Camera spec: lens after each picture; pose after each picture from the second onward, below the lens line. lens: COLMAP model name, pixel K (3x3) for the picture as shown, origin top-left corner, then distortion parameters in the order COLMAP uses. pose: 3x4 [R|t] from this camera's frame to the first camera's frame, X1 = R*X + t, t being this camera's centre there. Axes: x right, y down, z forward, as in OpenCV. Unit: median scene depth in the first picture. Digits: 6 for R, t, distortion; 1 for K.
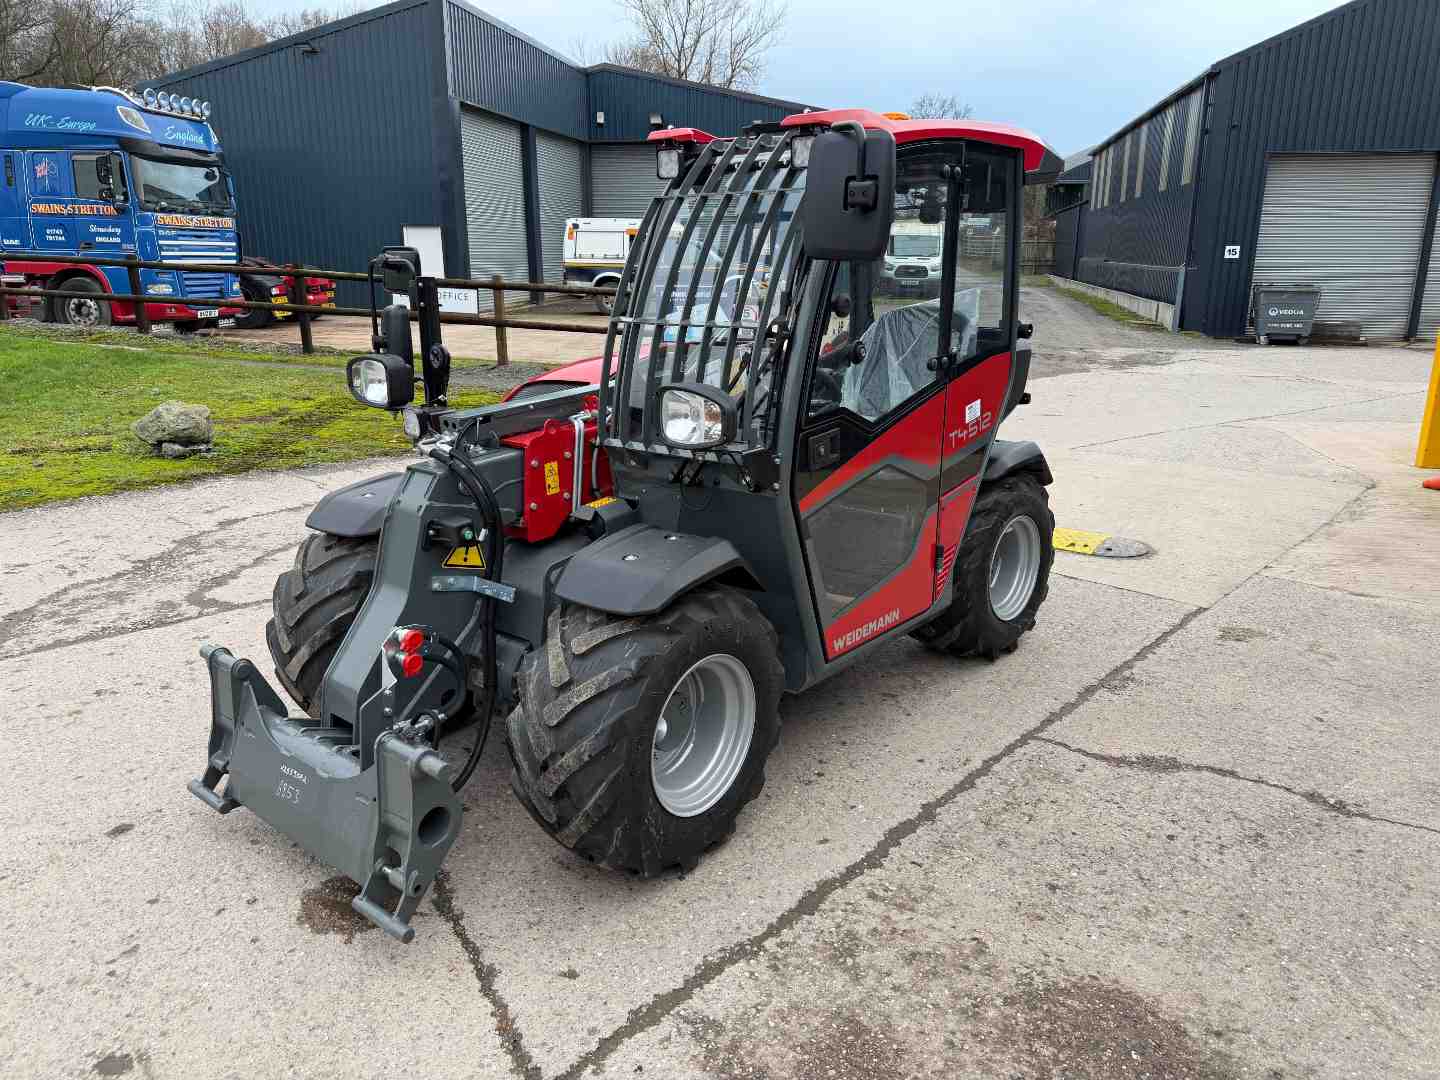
lens RADIAL K [[1011.4, 0, 723.5], [0, 1011.4, 508.3], [0, 0, 1]] dist [0.075168, -0.093580]
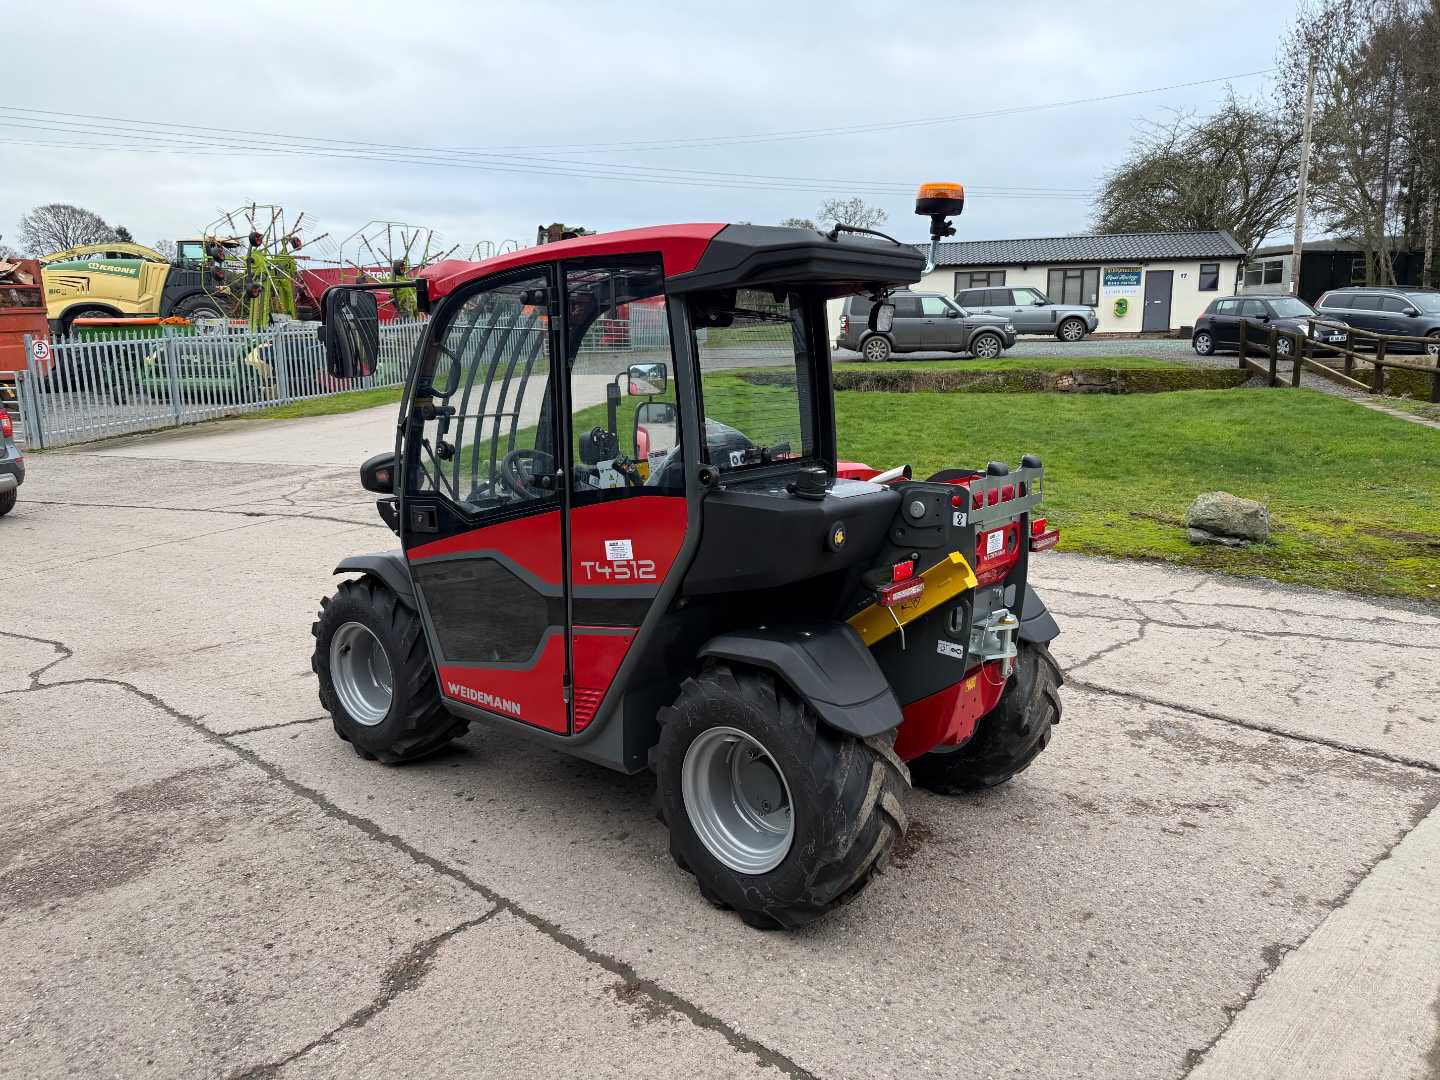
lens RADIAL K [[1013.6, 0, 720.0], [0, 1013.6, 540.0], [0, 0, 1]] dist [0.026407, -0.037802]
pose [[0.012710, 0.182240, -0.983172, 0.276382], [-0.233222, 0.956672, 0.174314, -0.069173], [0.972340, 0.227082, 0.054662, 0.262553]]
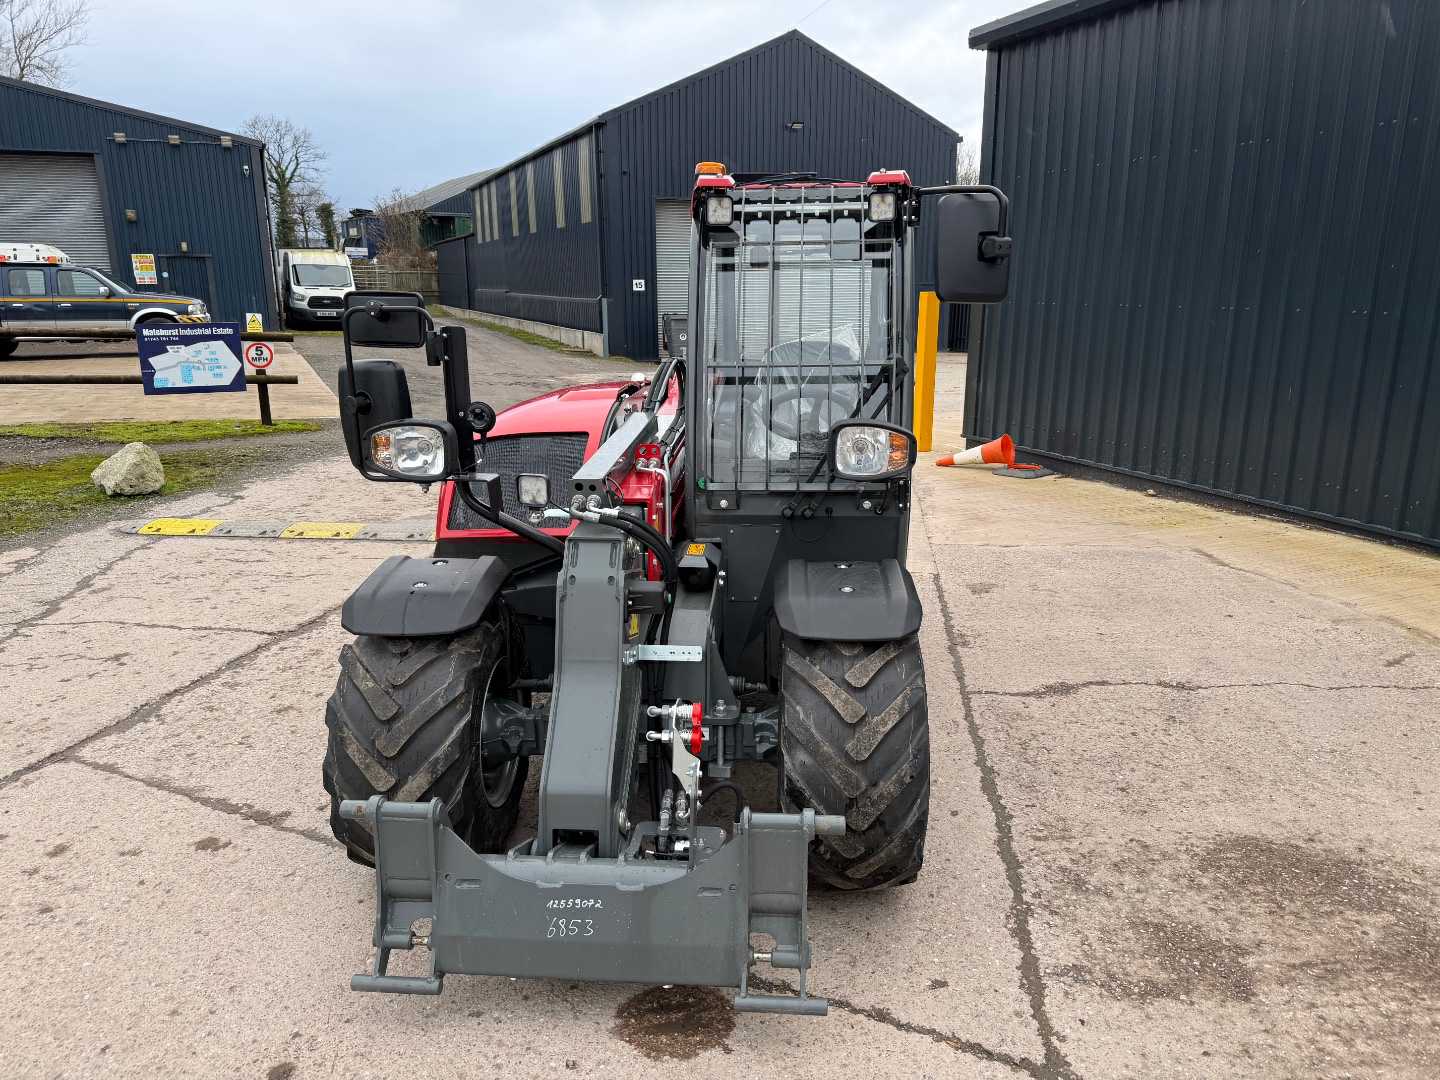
lens RADIAL K [[1013.5, 0, 727.5], [0, 1013.5, 545.3], [0, 0, 1]] dist [0.075482, -0.106845]
pose [[0.821694, -0.146582, 0.550757, -0.138433], [0.143518, 0.988436, 0.048950, -0.011529], [-0.551563, 0.038822, 0.833229, 0.037866]]
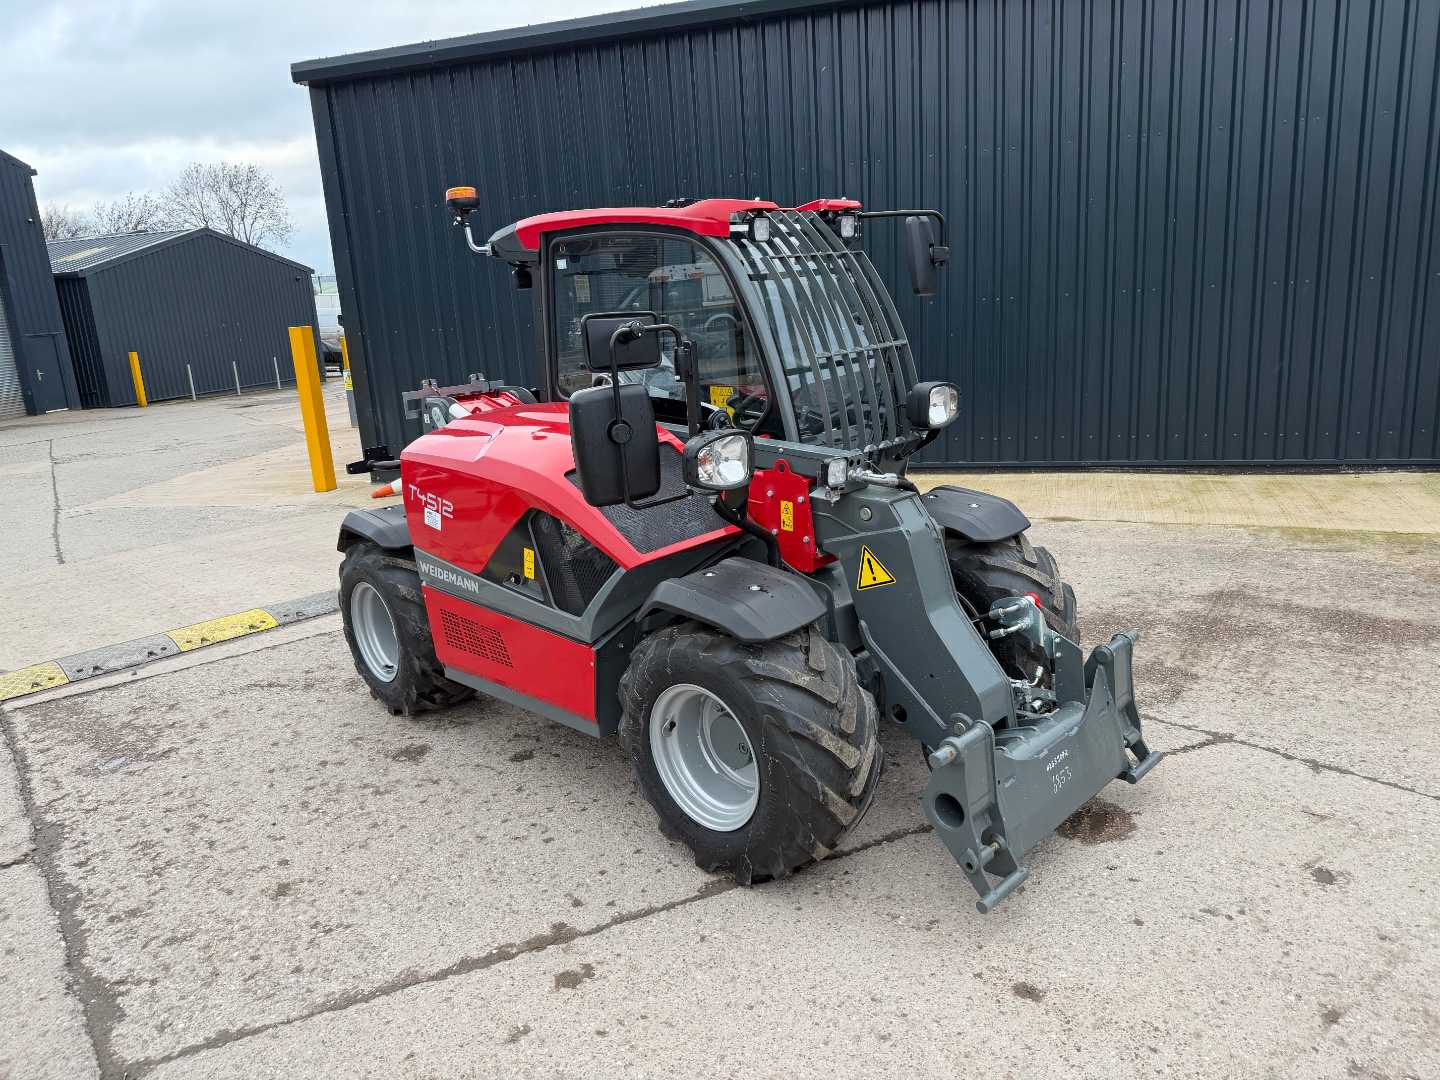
lens RADIAL K [[1013.6, 0, 720.0], [0, 1013.6, 540.0], [0, 0, 1]] dist [0.026407, -0.037802]
pose [[0.096611, -0.247151, 0.964149, -0.268603], [0.303436, 0.929881, 0.207961, -0.054943], [-0.947942, 0.272466, 0.164831, 0.205530]]
